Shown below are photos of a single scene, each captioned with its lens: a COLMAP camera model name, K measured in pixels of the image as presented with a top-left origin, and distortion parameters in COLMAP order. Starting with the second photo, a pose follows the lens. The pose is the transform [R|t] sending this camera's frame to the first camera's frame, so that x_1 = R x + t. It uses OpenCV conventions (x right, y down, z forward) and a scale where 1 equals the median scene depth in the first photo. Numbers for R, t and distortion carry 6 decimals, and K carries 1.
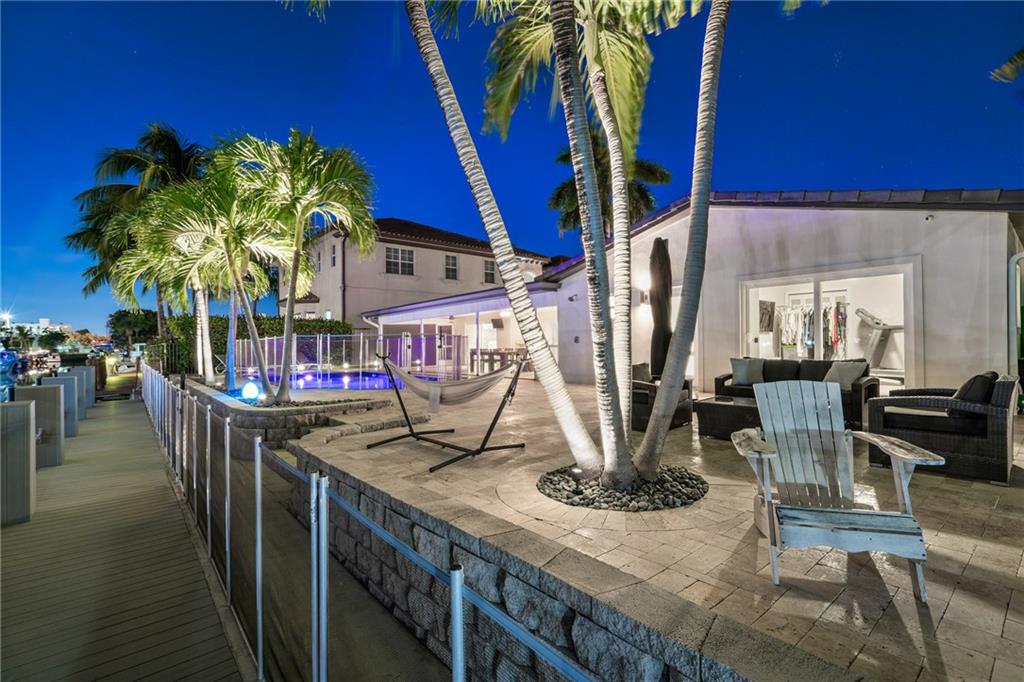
lens RADIAL K [[472.3, 0, 508.3], [0, 472.3, 344.5], [0, 0, 1]] dist [-0.002962, 0.000469]
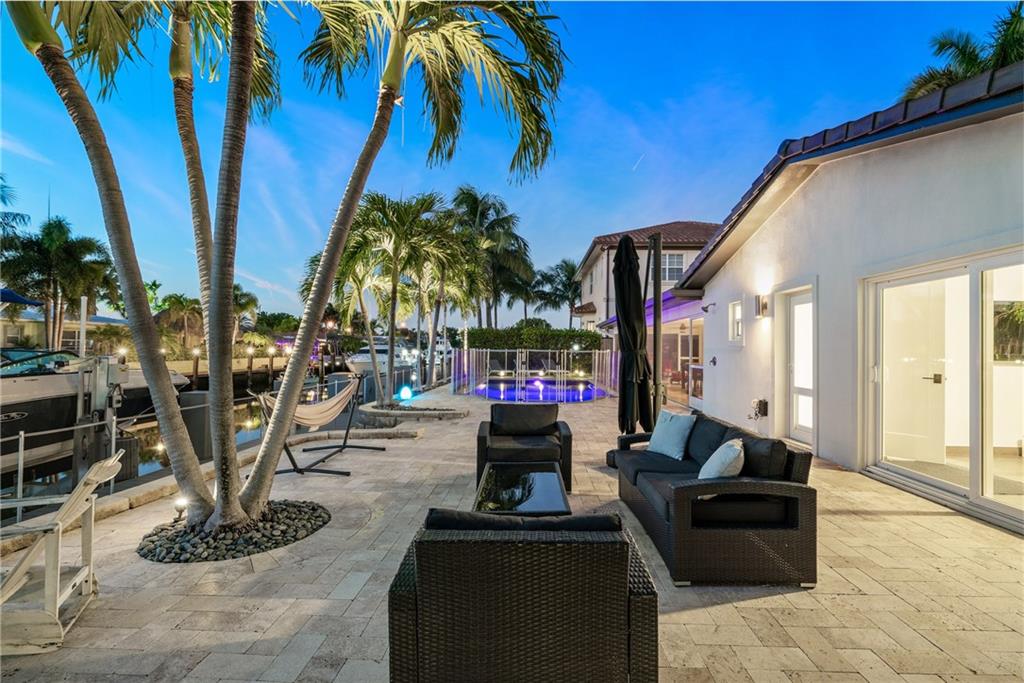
lens RADIAL K [[470.6, 0, 516.6], [0, 470.6, 341.2], [0, 0, 1]] dist [0.000078, 0.000566]
pose [[0.737860, 0.008676, -0.674898, 0.715717], [-0.017294, 0.999832, -0.006054, -0.053794], [0.674732, 0.016139, 0.737887, 0.354659]]
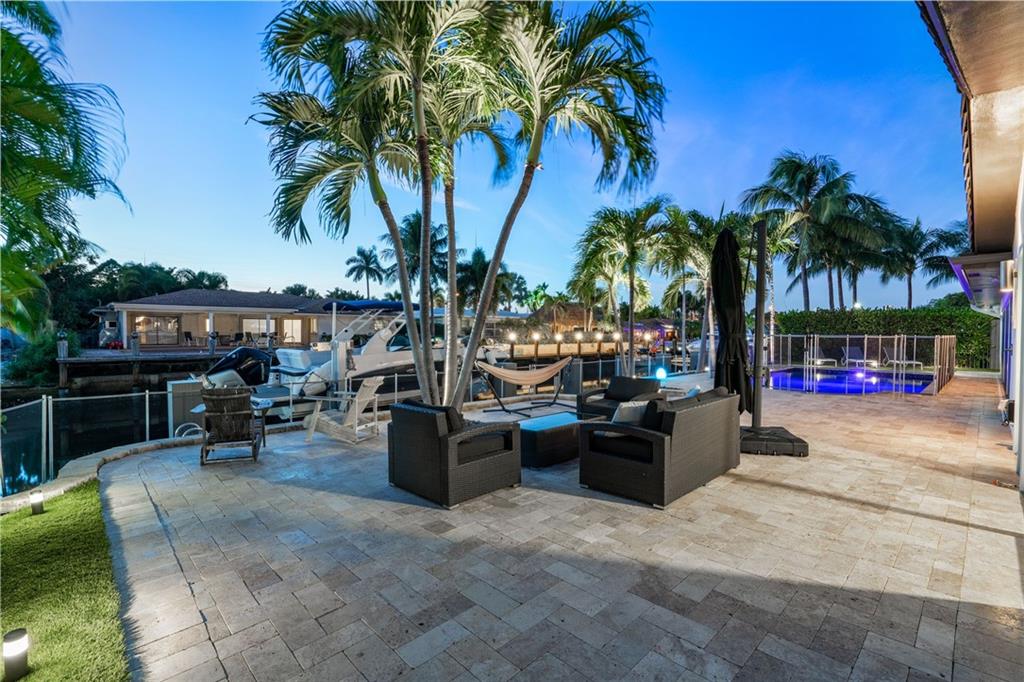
lens RADIAL K [[472.3, 0, 508.3], [0, 472.3, 344.5], [0, 0, 1]] dist [-0.002962, 0.000469]
pose [[0.063794, 0.039035, -0.997199, 1.136317], [-0.003596, 0.999237, 0.038885, -0.062245], [0.997957, 0.001106, 0.063886, 0.596782]]
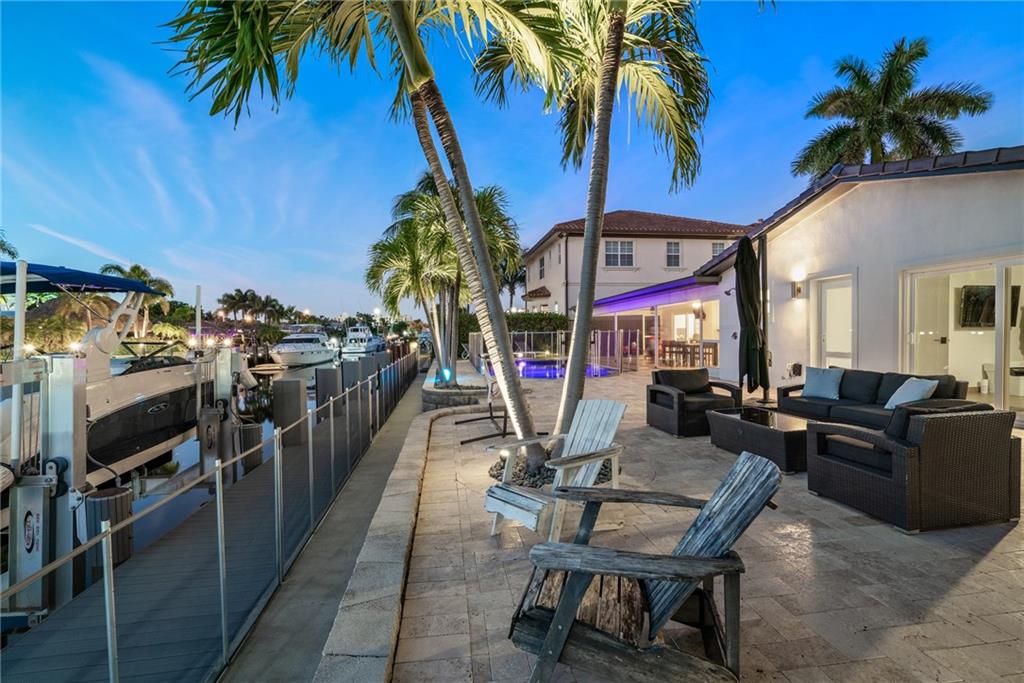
lens RADIAL K [[472.3, 0, 508.3], [0, 472.3, 345.0], [0, 0, 1]] dist [-0.002962, 0.000469]
pose [[0.849414, 0.010425, -0.527625, 0.432380], [0.008726, 0.999391, 0.033795, -0.045043], [0.527656, -0.033310, 0.848805, -0.071048]]
